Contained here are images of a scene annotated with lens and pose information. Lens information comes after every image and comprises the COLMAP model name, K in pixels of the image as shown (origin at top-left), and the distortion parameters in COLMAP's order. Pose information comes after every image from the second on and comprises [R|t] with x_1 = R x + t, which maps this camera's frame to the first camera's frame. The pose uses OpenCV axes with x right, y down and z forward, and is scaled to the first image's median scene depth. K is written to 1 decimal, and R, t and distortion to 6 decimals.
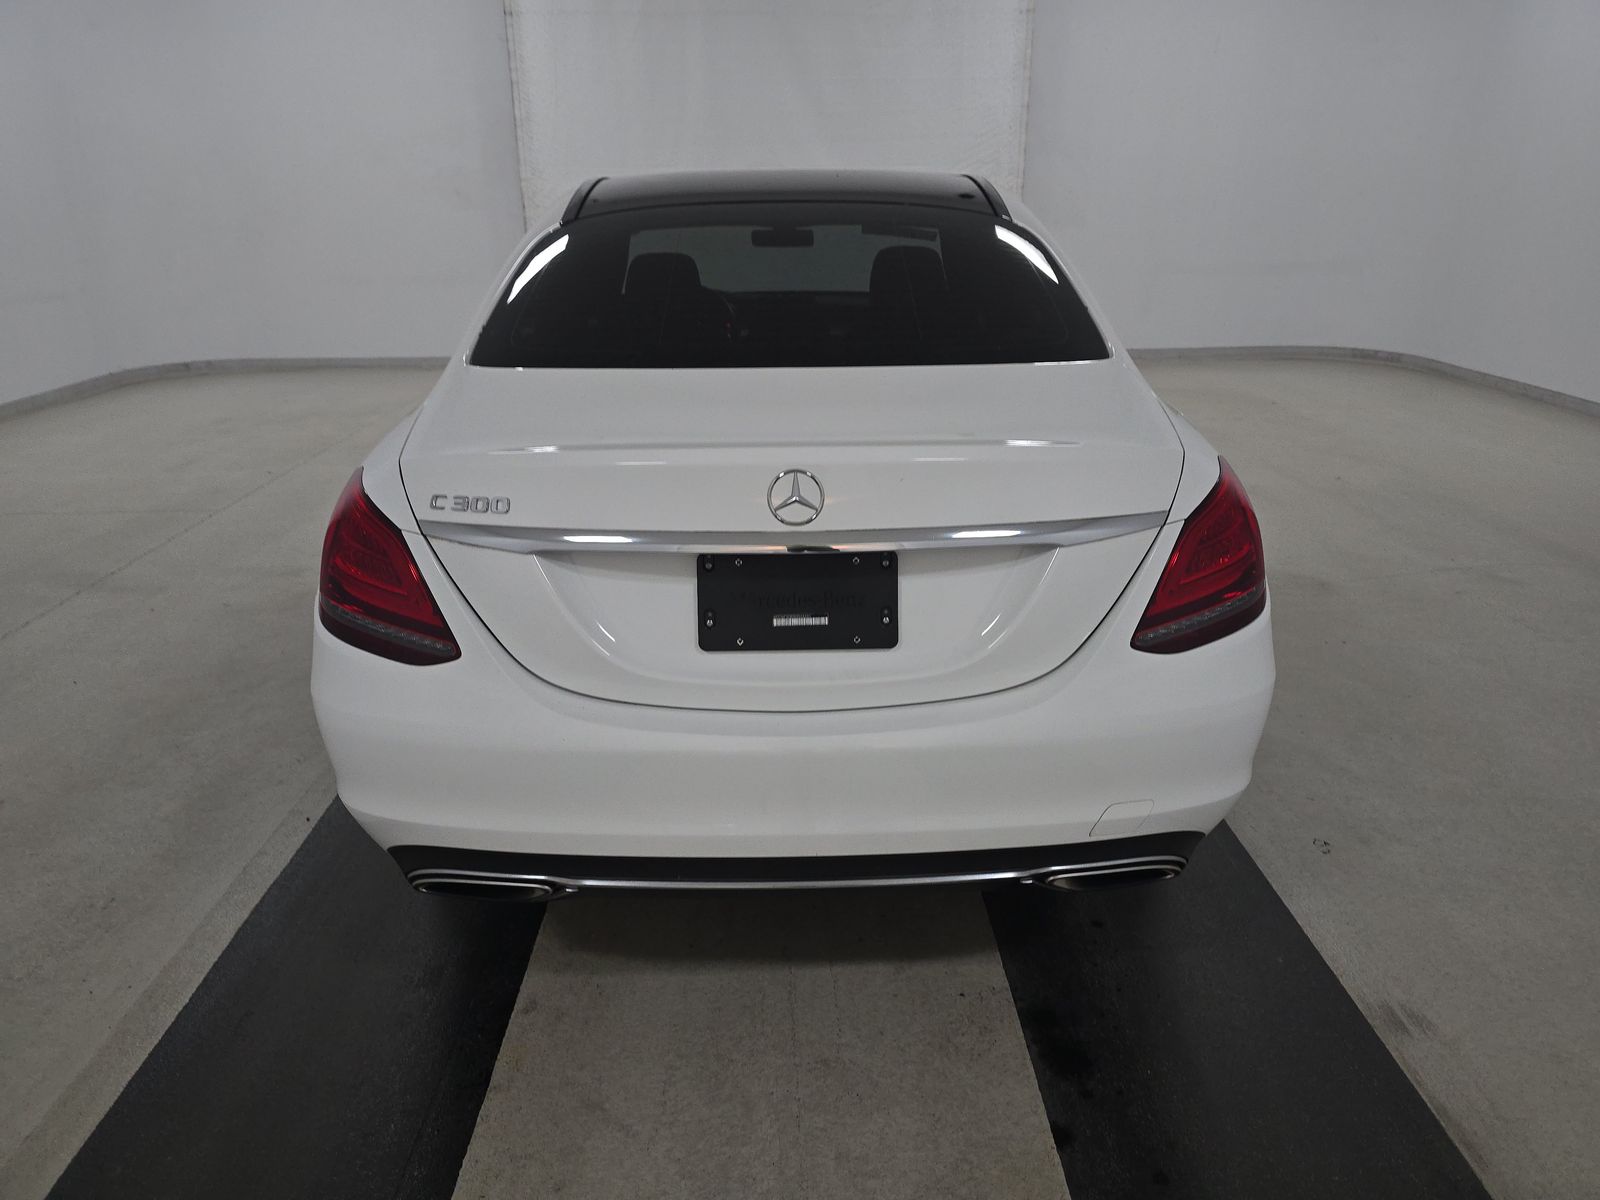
lens RADIAL K [[1109.1, 0, 800.0], [0, 1109.1, 600.0], [0, 0, 1]] dist [0.054291, -0.049149]
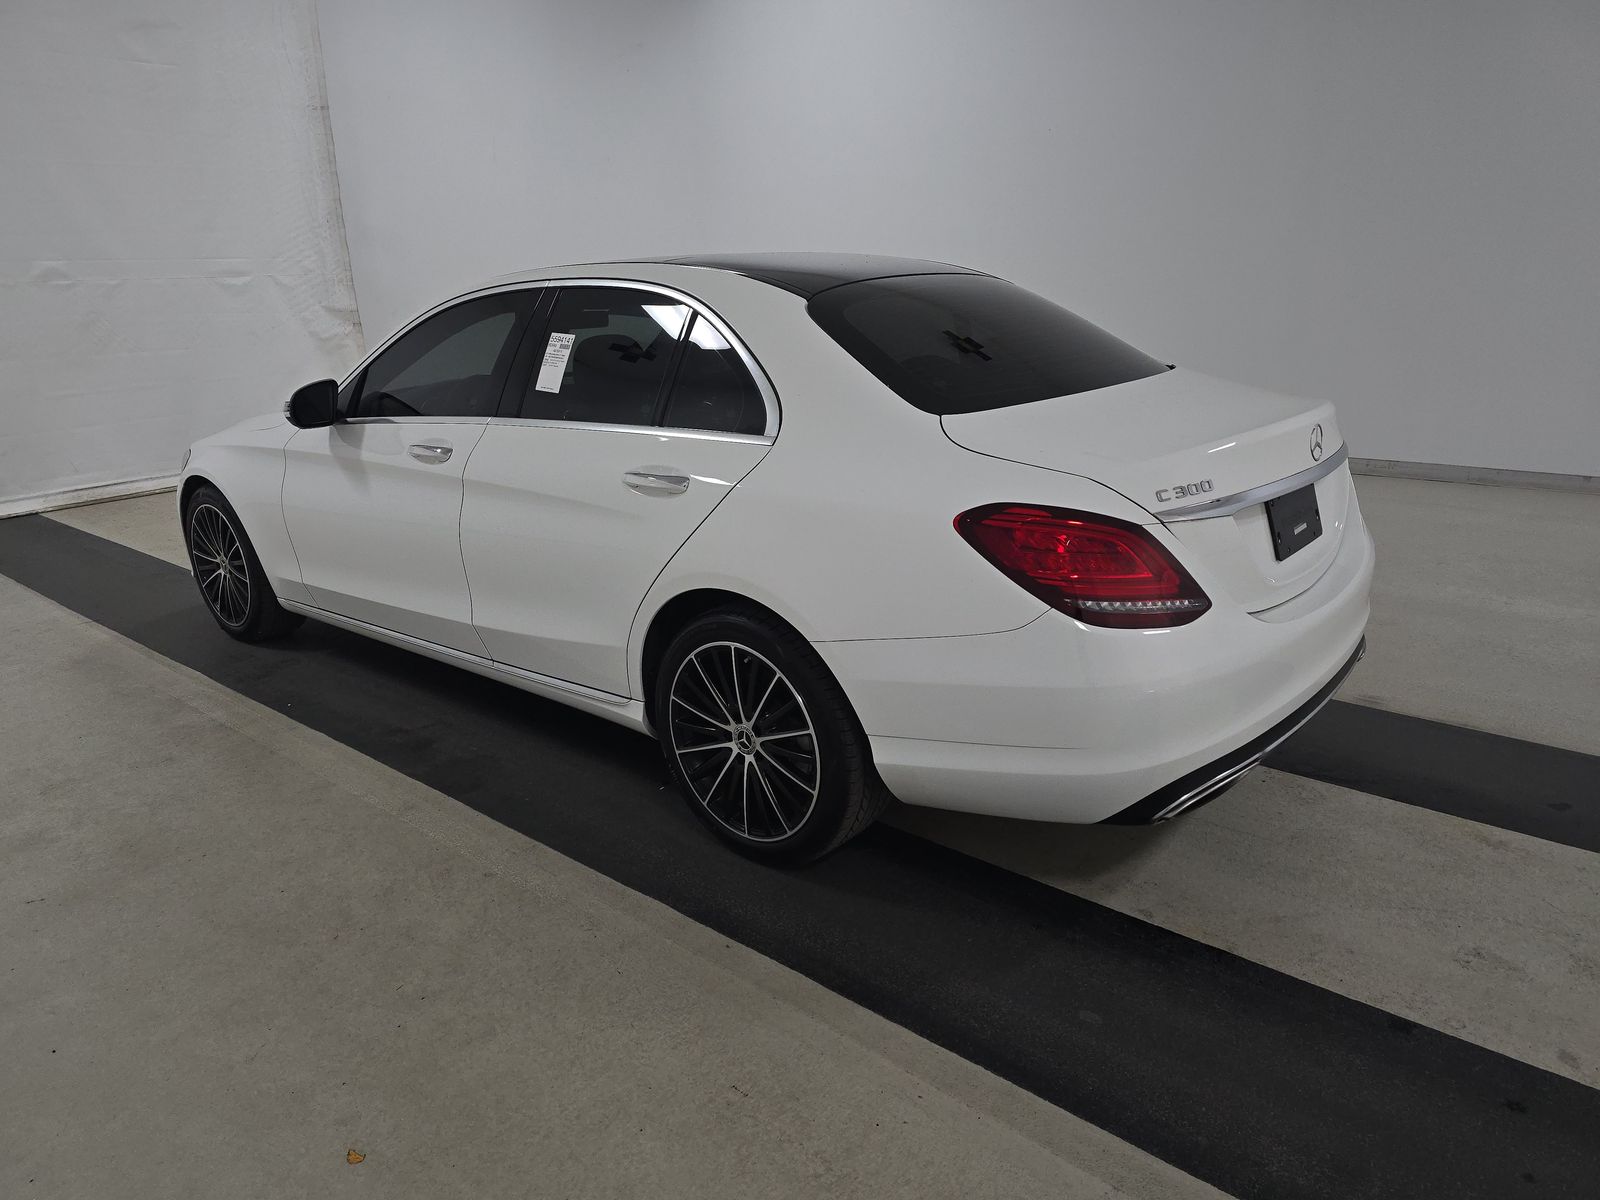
lens RADIAL K [[1109.1, 0, 800.0], [0, 1109.1, 600.0], [0, 0, 1]] dist [0.054291, -0.049149]
pose [[0.638656, -0.227034, 0.735238, -1.531088], [0.285821, 0.957116, 0.047273, -0.150528], [-0.714440, 0.179955, 0.676159, 0.453945]]
